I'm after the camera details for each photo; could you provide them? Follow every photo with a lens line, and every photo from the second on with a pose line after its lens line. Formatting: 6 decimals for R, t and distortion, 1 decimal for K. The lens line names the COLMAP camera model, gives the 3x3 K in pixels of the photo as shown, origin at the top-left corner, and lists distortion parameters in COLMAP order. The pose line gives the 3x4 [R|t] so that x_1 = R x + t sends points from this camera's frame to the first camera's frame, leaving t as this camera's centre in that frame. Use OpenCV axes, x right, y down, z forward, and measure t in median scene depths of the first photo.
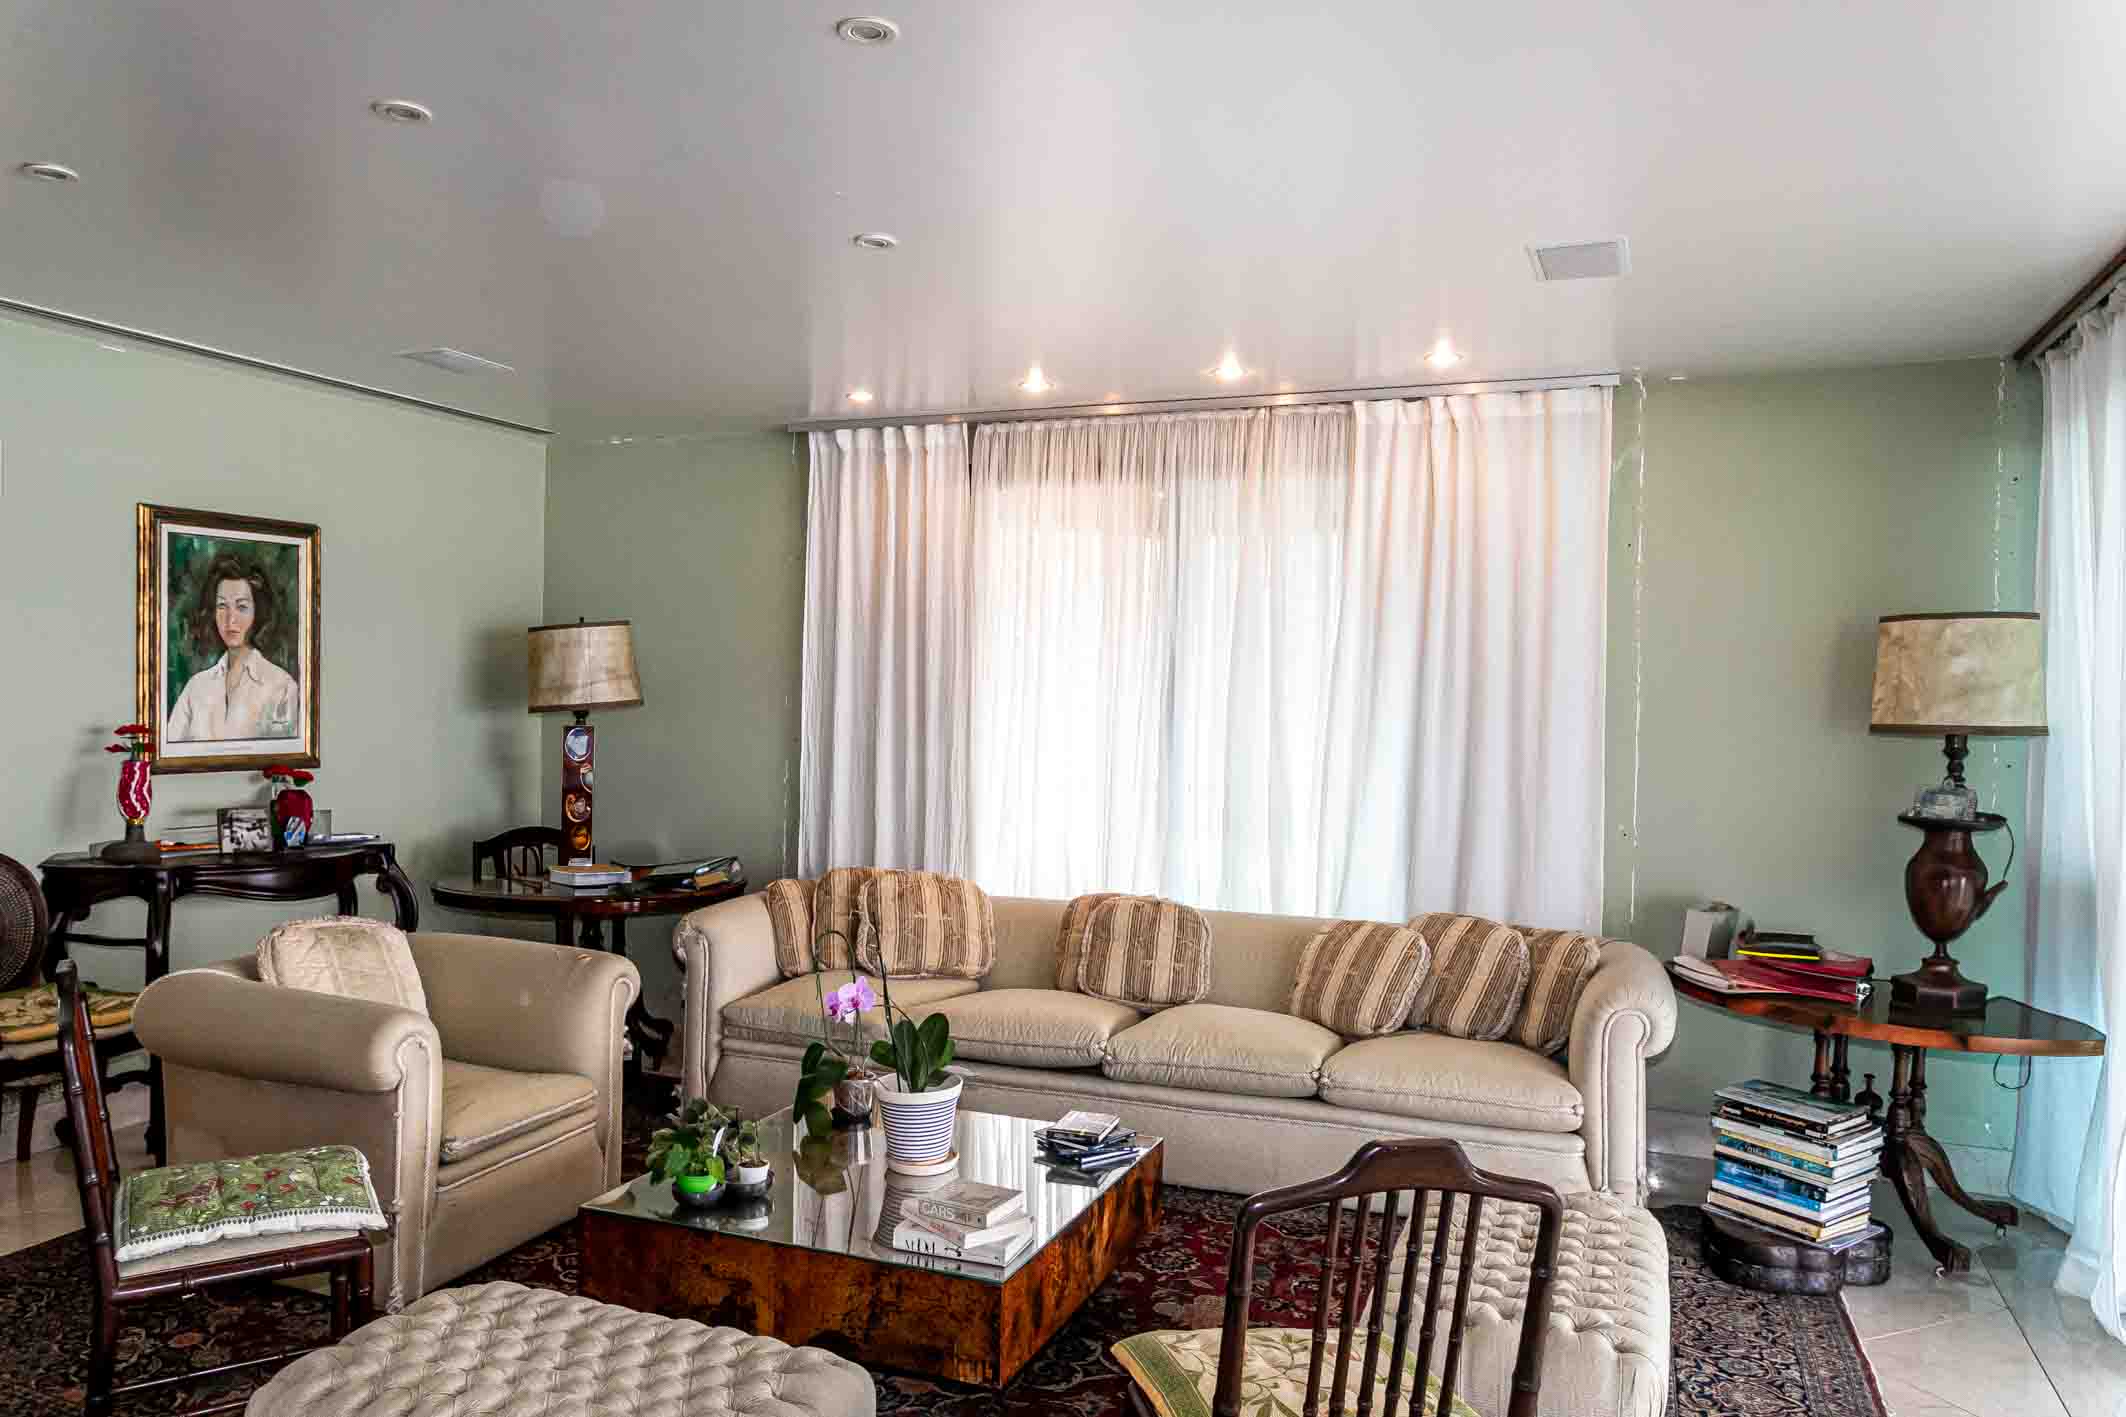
lens RADIAL K [[1461.4, 0, 1063.0], [0, 1461.4, 708.5], [0, 0, 1]] dist [-0.004542, -0.000932]
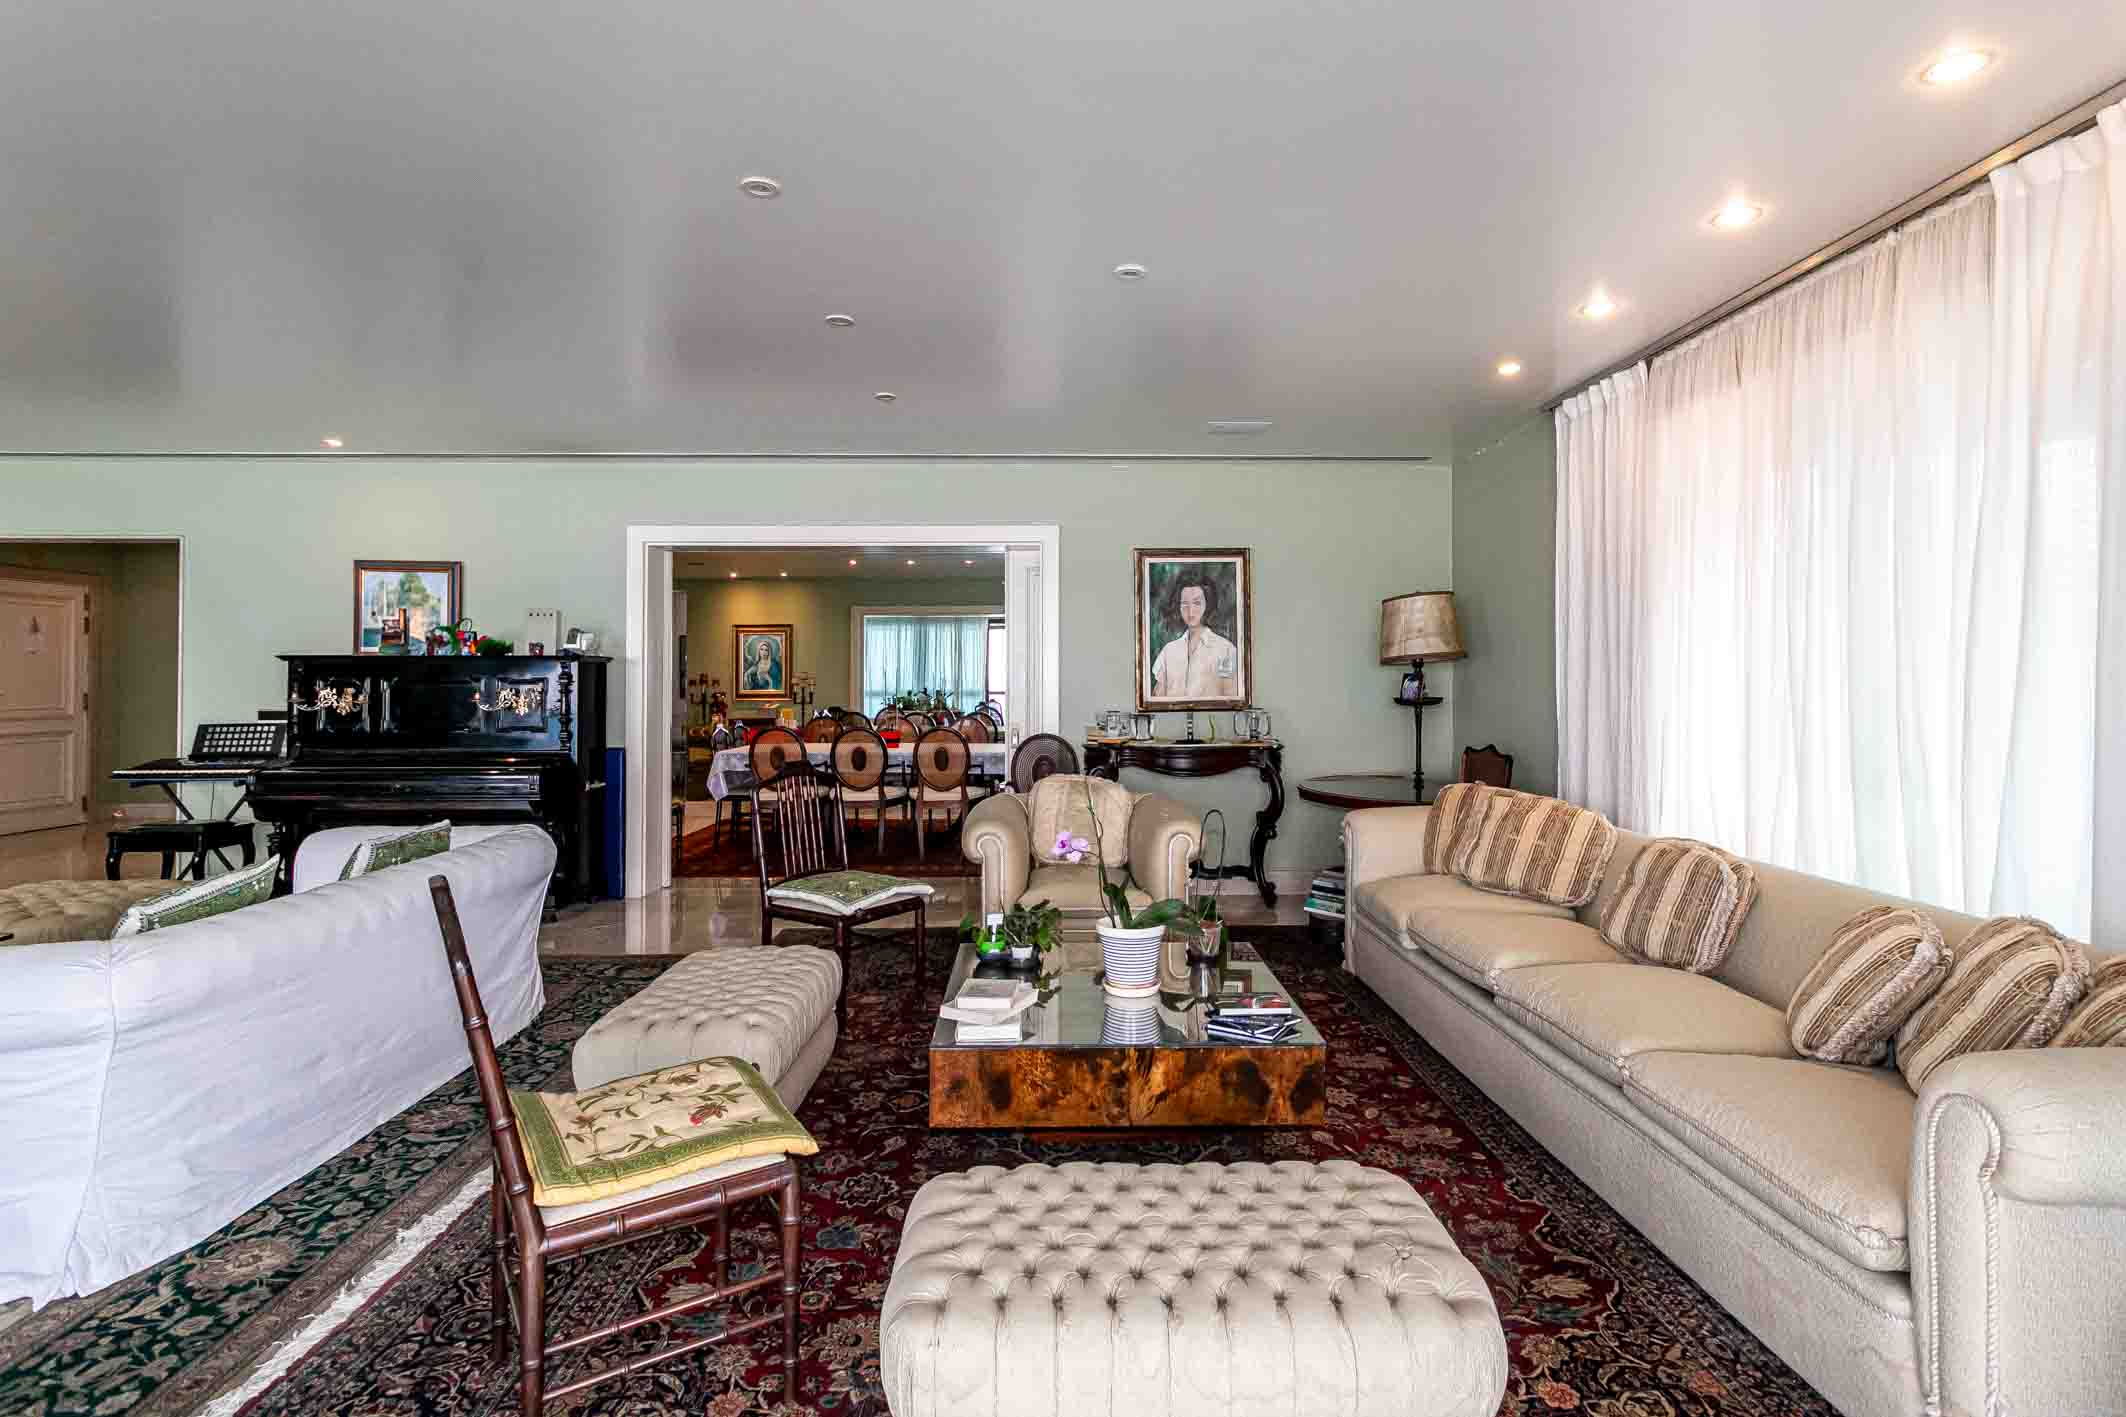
lens RADIAL K [[1032.1, 0, 1069.9], [0, 1032.1, 670.6], [0, 0, 1]] dist [-0.000038, 0.001063]
pose [[0.393442, -0.024056, -0.919035, 0.473844], [-0.005651, 0.999575, -0.028584, 0.043852], [0.919332, 0.016439, 0.393139, 0.404884]]
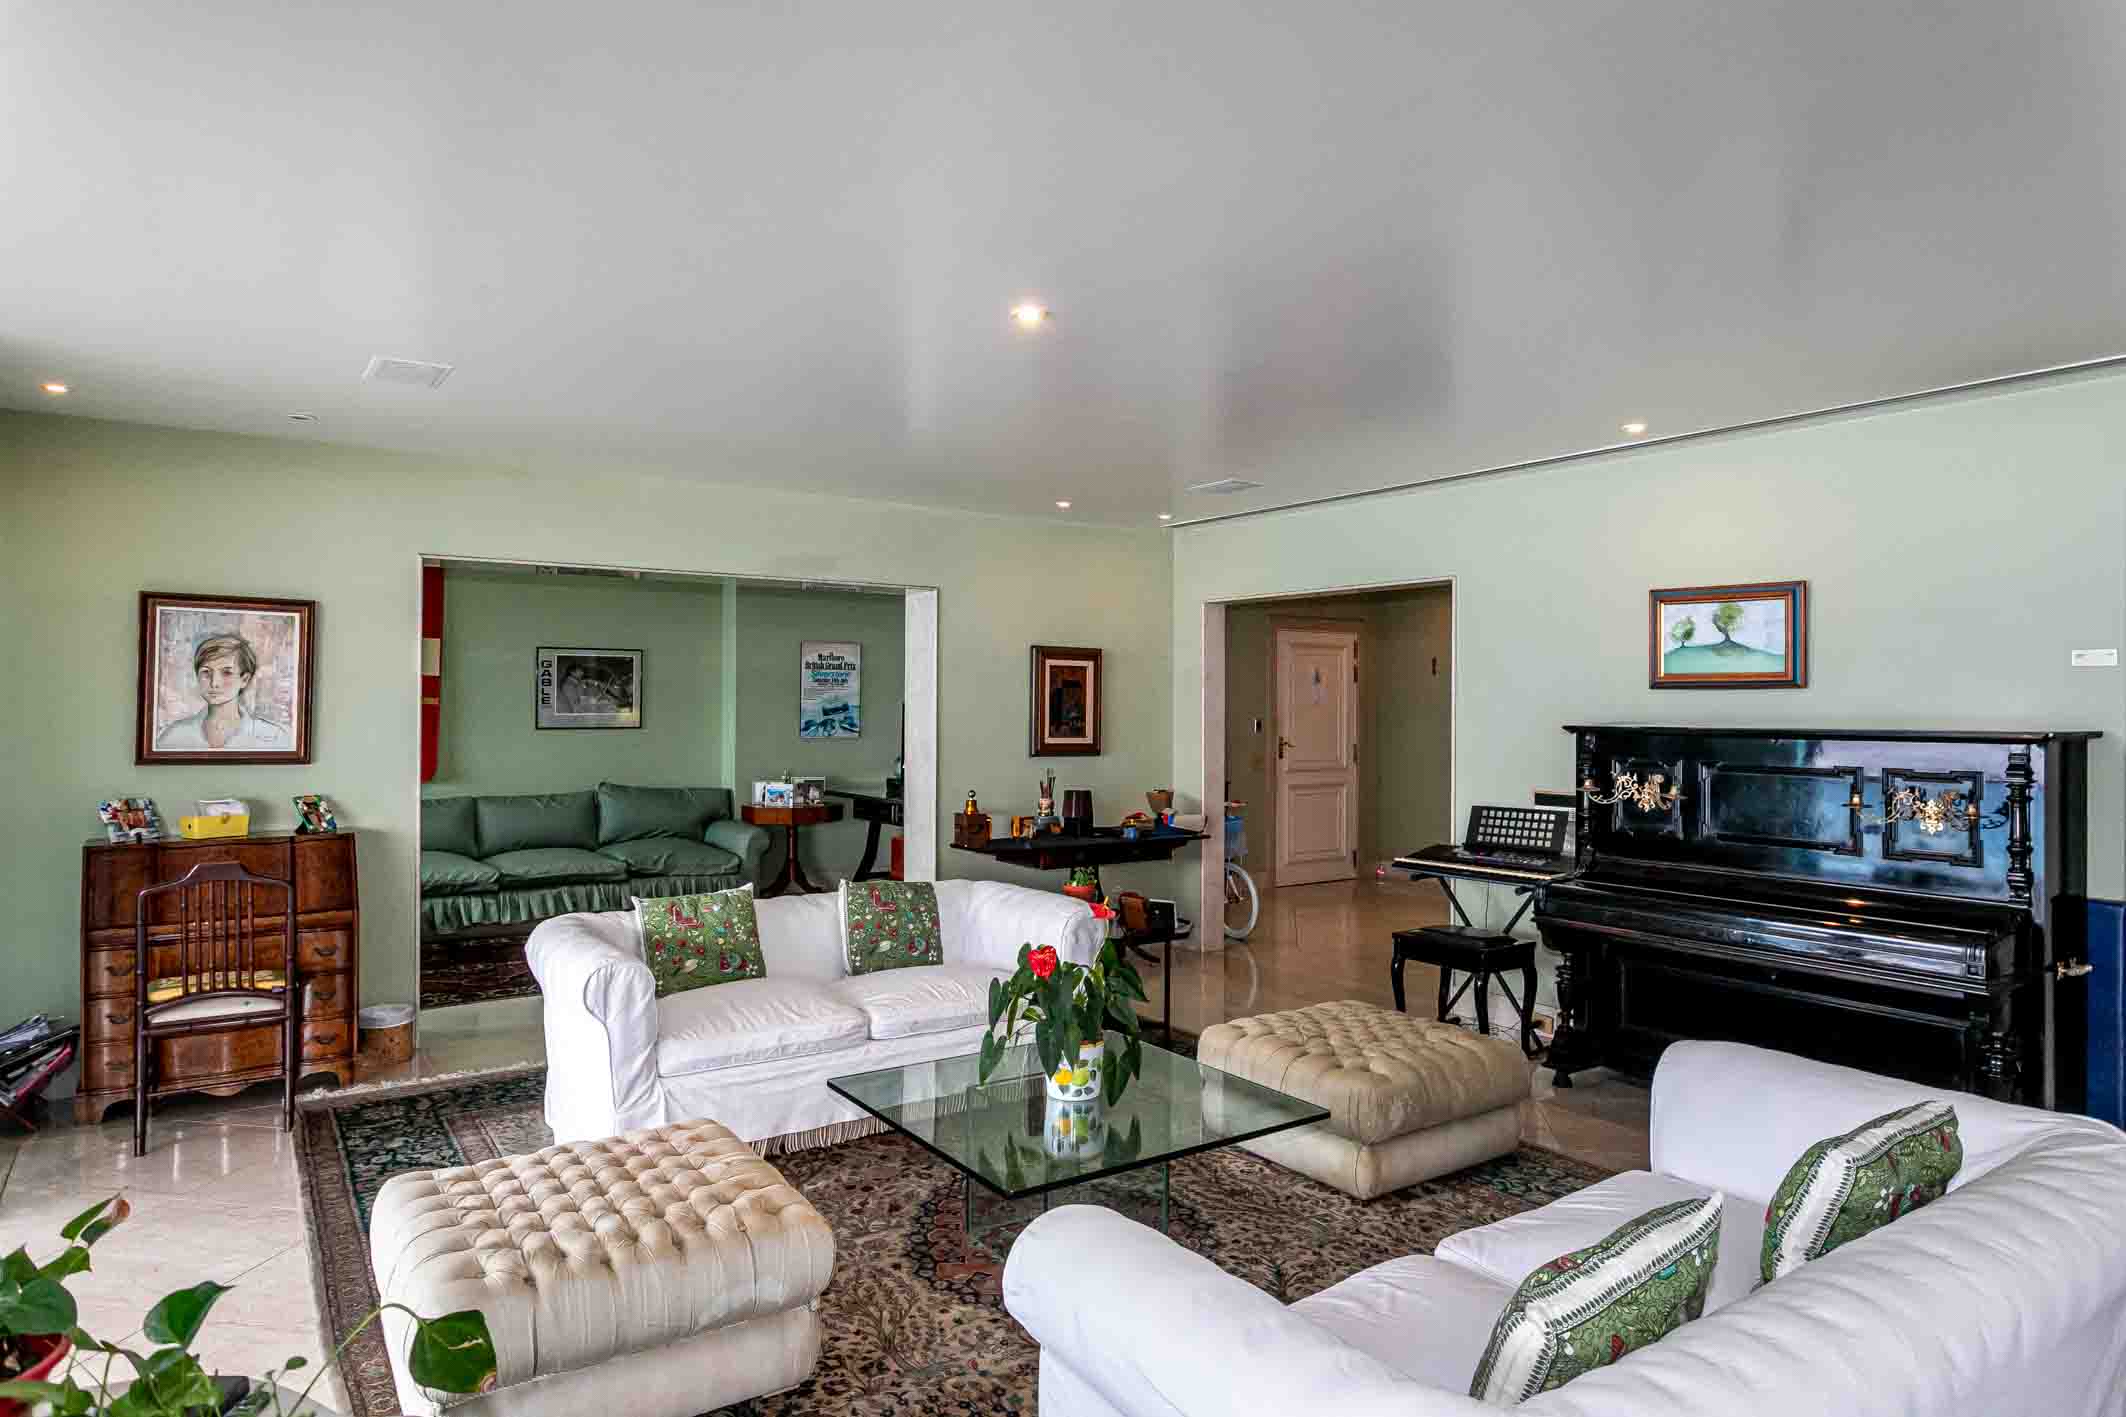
lens RADIAL K [[1259.8, 0, 1066.5], [0, 1259.8, 691.2], [0, 0, 1]] dist [-0.011759, 0.000908]
pose [[-0.538148, -0.027065, -0.842416, 0.192412], [-0.024162, 0.999569, -0.016679, -0.000152], [0.842504, 0.011378, -0.538570, 0.267288]]
